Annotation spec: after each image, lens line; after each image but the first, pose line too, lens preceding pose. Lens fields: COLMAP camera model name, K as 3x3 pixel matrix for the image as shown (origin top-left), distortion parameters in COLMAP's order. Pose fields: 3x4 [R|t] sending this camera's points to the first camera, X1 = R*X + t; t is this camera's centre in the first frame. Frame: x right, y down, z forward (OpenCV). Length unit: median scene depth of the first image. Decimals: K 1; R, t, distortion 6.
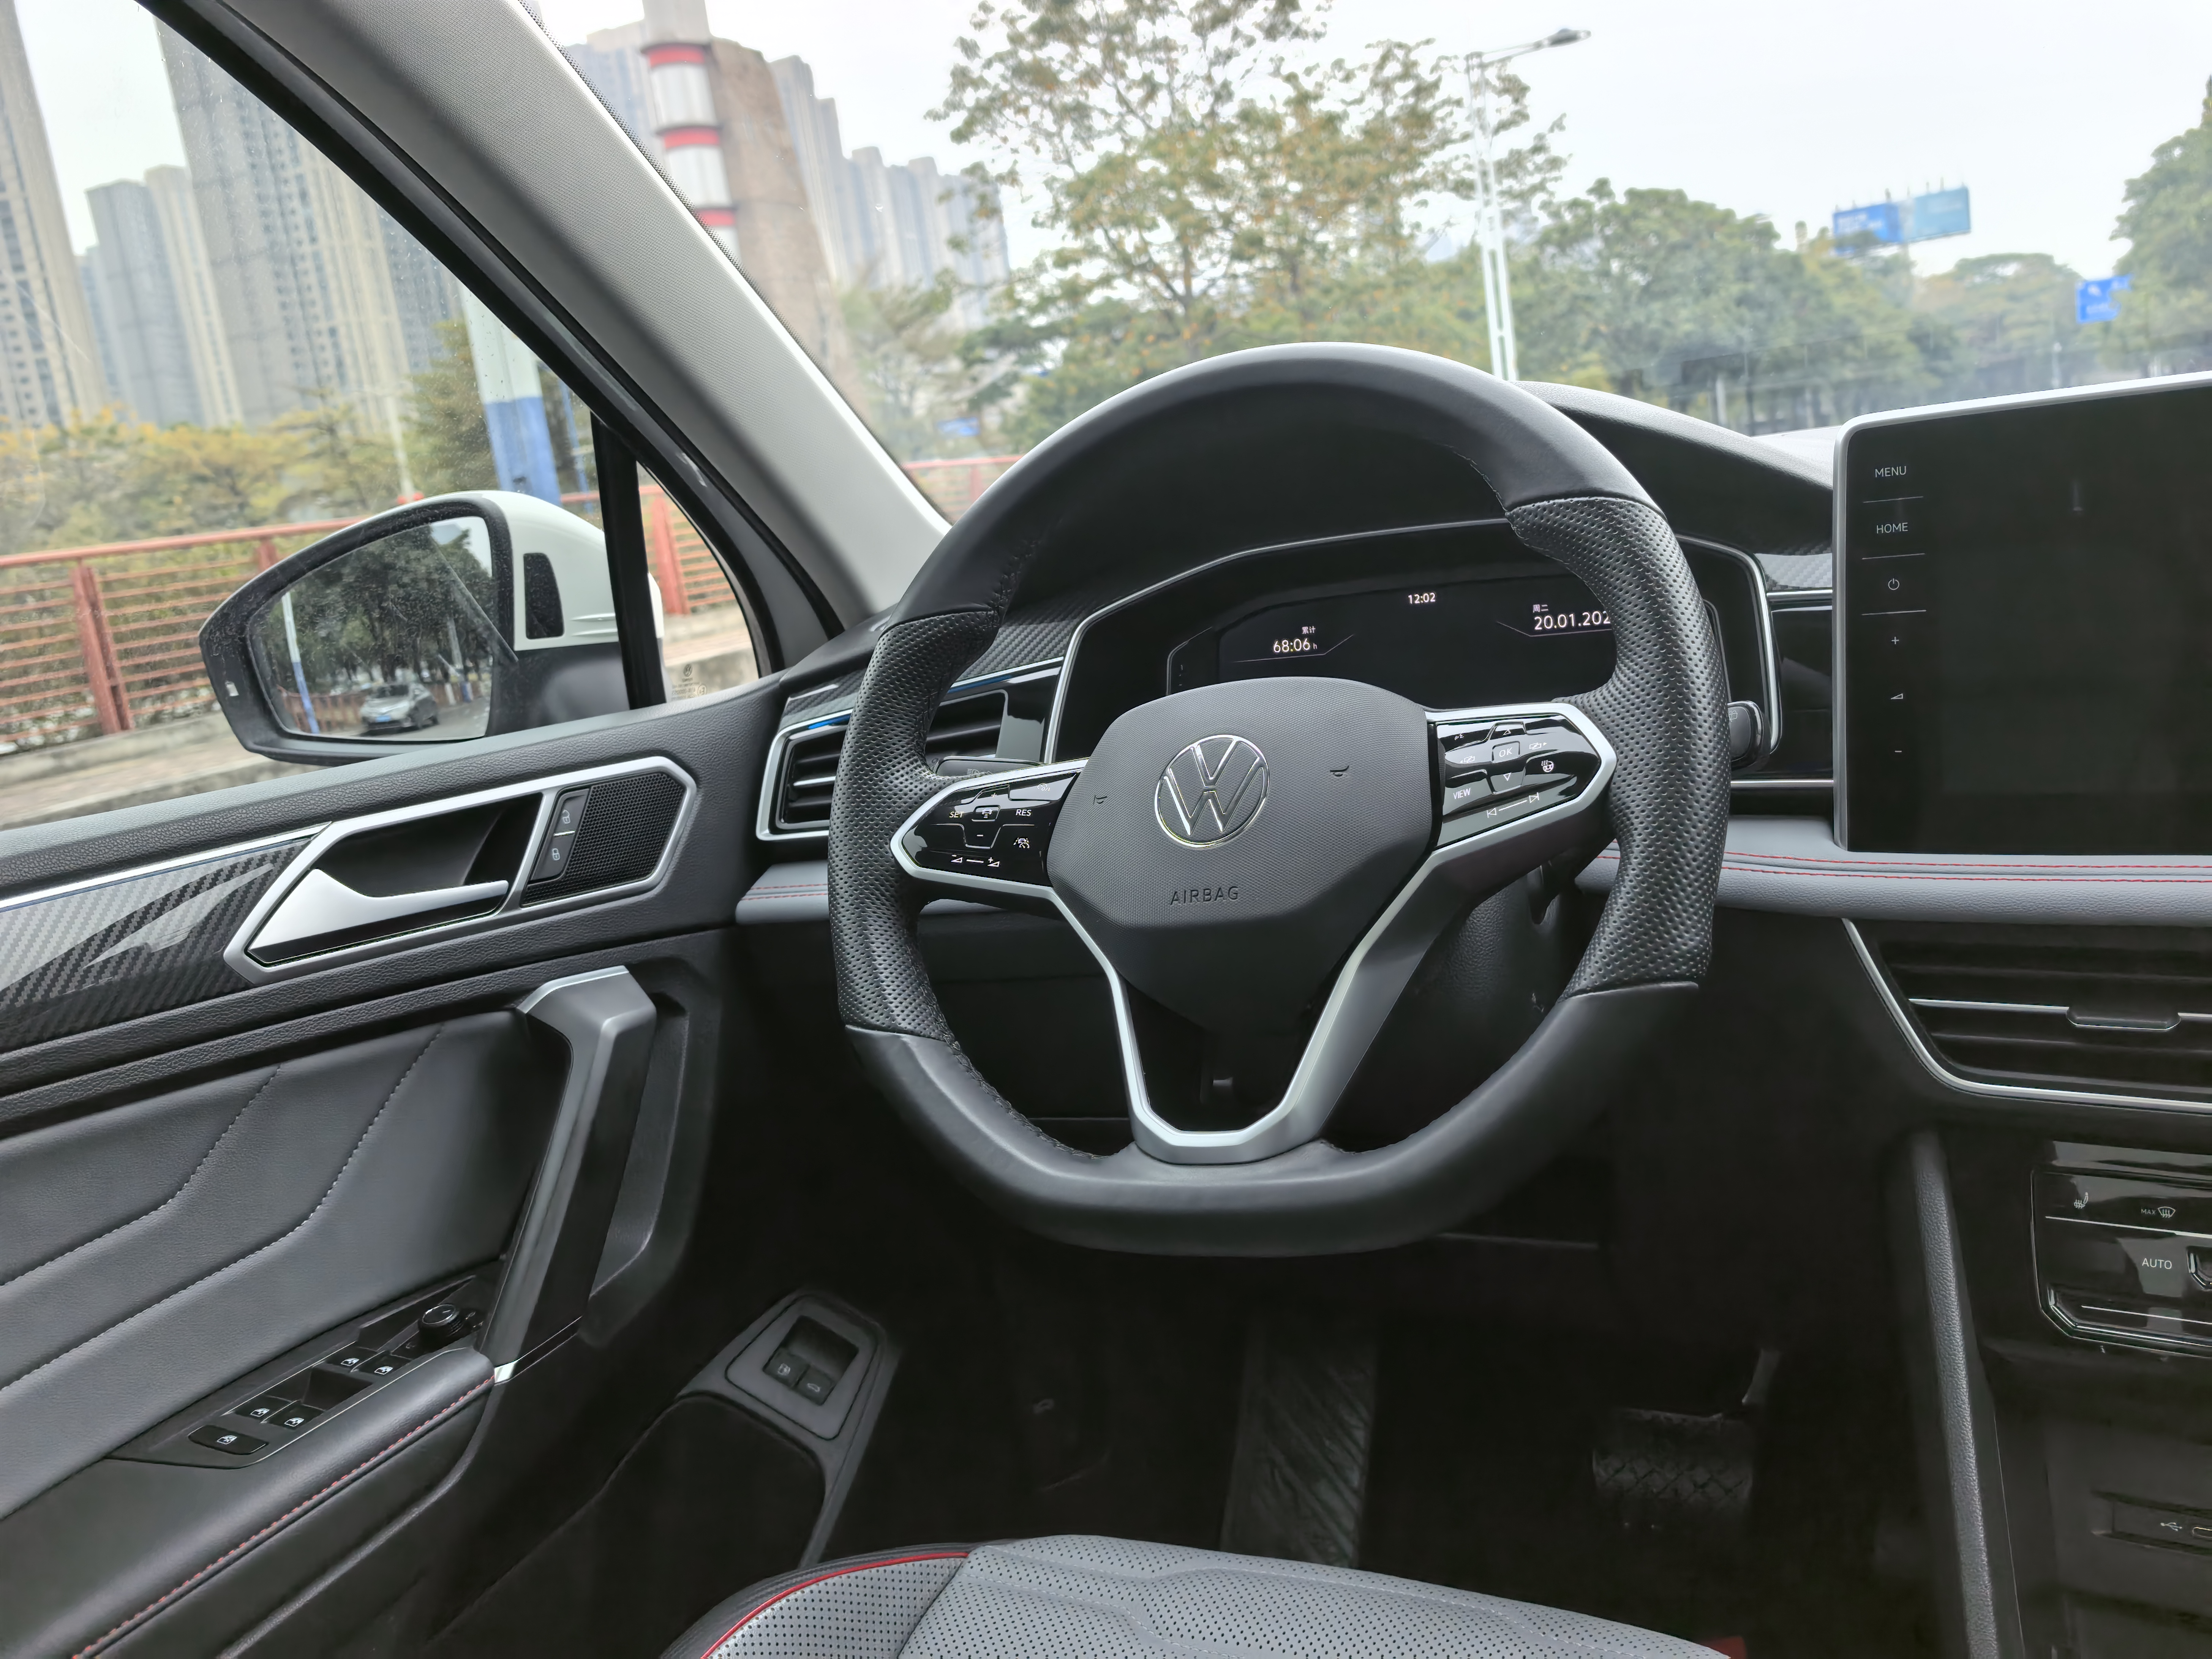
lens RADIAL K [[1822.2, 0, 1136.1], [0, 1822.2, 826.5], [0, 0, 1]] dist [0.022186, -0.045653]
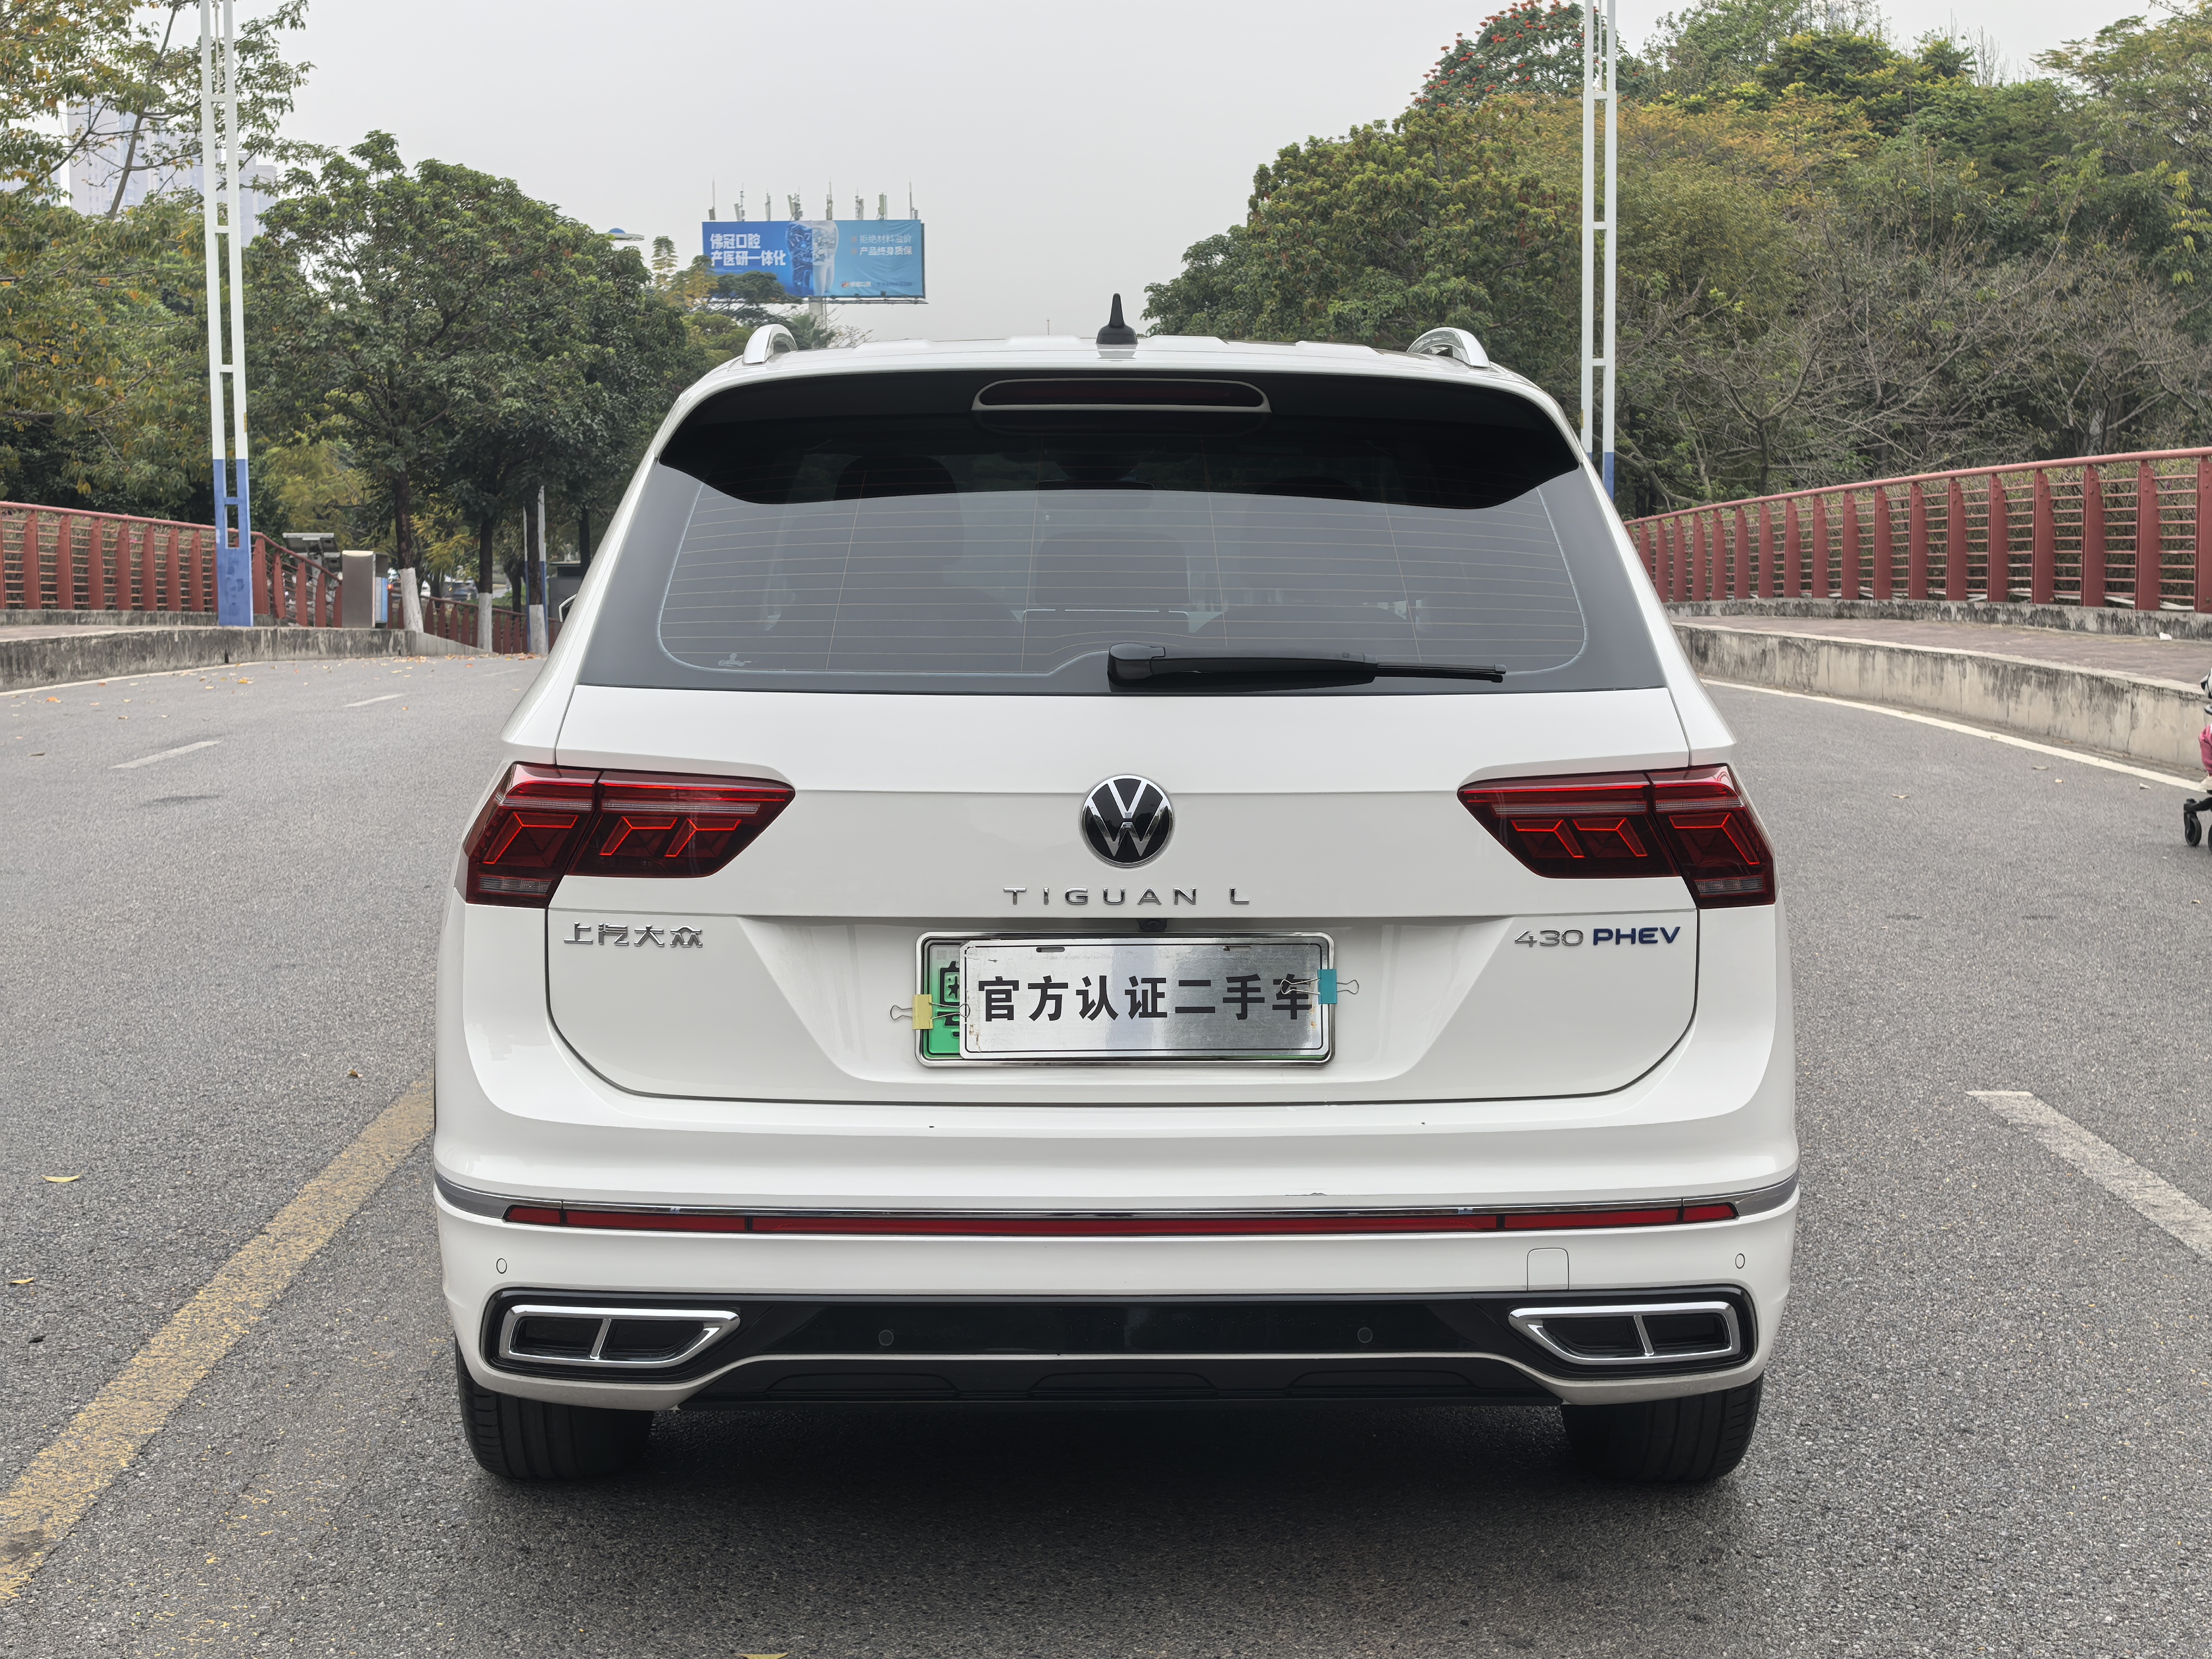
lens RADIAL K [[3592.6, 0, 1150.6], [0, 3592.6, 822.9], [0, 0, 1]] dist [0.102196, 0.000000]
pose [[0.874917, 0.097230, 0.474412, -0.065907], [-0.032403, 0.989195, -0.142977, 0.029296], [-0.483188, 0.109721, 0.868614, -0.127695]]
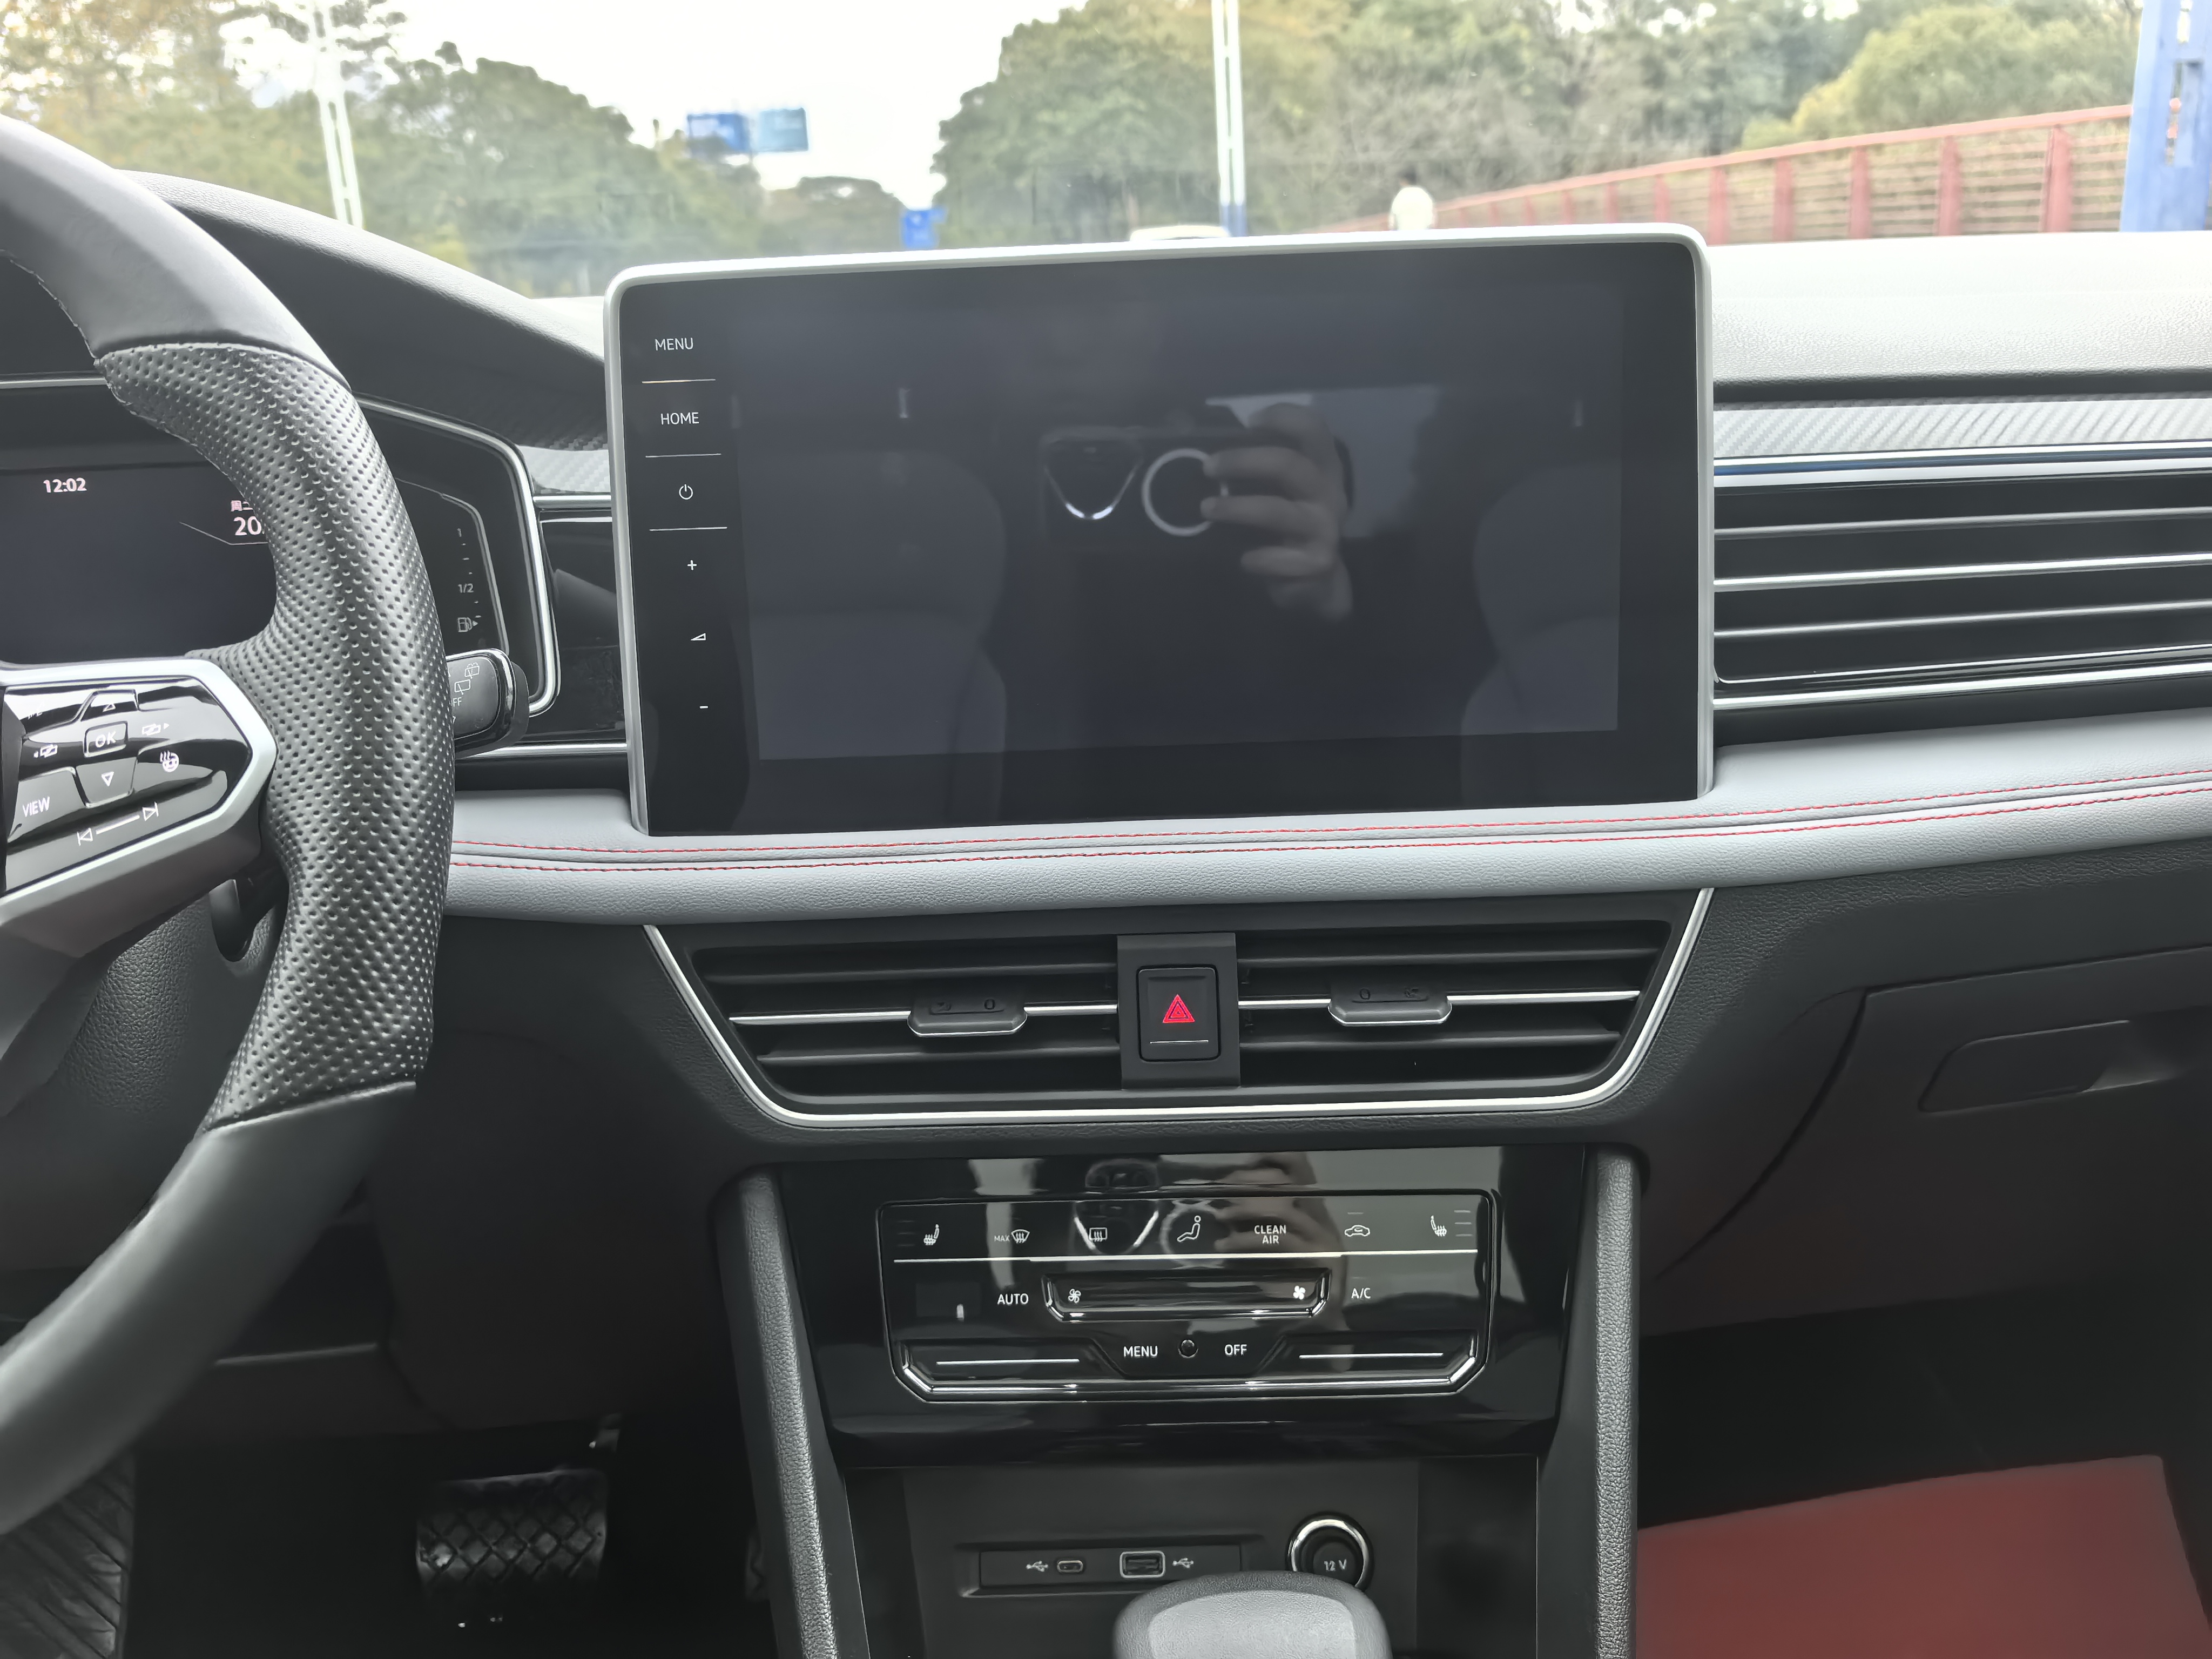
lens RADIAL K [[1822.2, 0, 1103.1], [0, 1822.2, 796.9], [0, 0, 1]] dist [0.022186, -0.045653]
pose [[0.838918, -0.058380, 0.541117, 0.002236], [0.034818, 0.997951, 0.053687, -0.000636], [-0.543142, -0.026198, 0.839232, 0.004099]]
